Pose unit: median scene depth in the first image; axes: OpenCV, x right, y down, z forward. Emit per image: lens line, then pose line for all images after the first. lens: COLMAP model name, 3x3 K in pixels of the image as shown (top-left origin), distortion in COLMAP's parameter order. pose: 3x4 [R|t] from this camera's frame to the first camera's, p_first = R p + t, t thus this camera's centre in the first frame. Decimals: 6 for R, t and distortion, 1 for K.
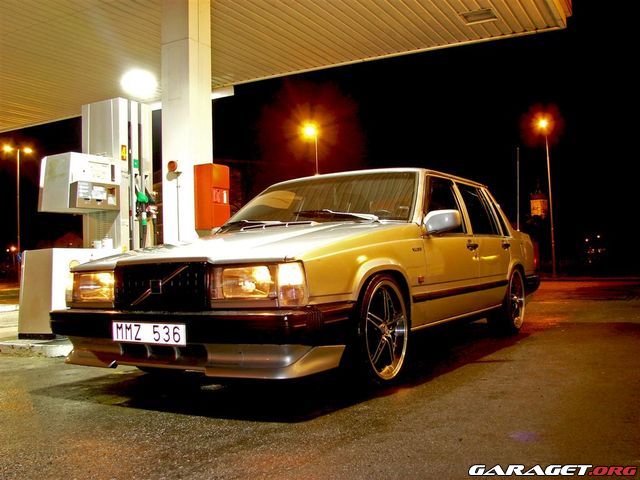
lens RADIAL K [[679.8, 0, 320.0], [0, 679.8, 240.0], [0, 0, 1]] dist [-0.215562, 0.251977]
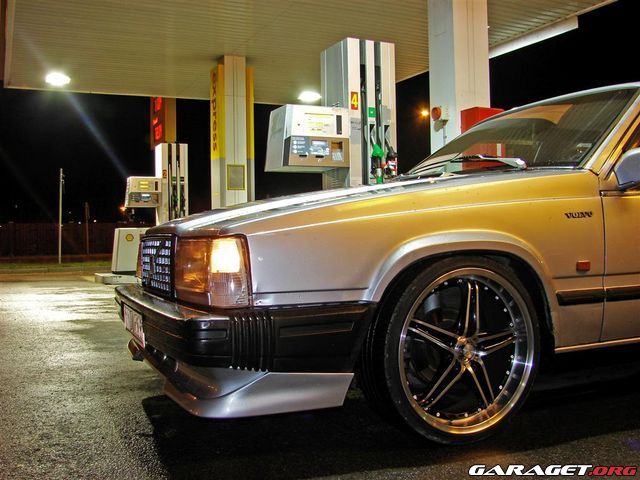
lens RADIAL K [[679.8, 0, 320.0], [0, 679.8, 240.0], [0, 0, 1]] dist [-0.215562, 0.251977]
pose [[0.806519, 0.023613, -0.590736, 0.214675], [0.011812, 0.998359, 0.056033, 0.000517], [0.591090, -0.052170, 0.804917, 0.288650]]
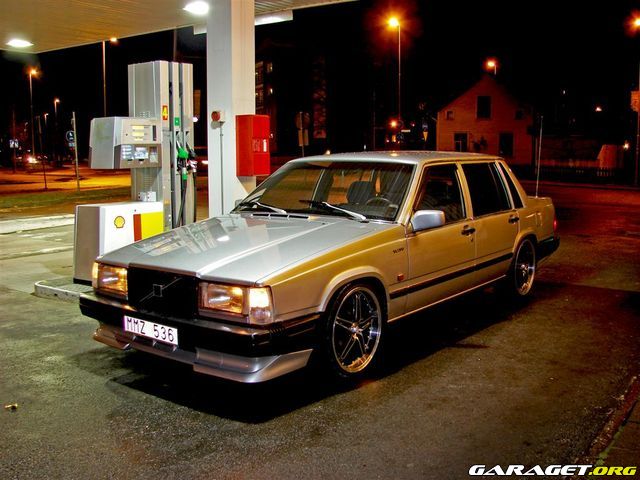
lens RADIAL K [[679.8, 0, 320.0], [0, 679.8, 240.0], [0, 0, 1]] dist [-0.215562, 0.251977]
pose [[0.991411, 0.046155, -0.122369, 0.107730], [-0.024439, 0.984556, 0.173357, -0.136263], [0.128480, -0.168877, 0.977227, -0.067040]]
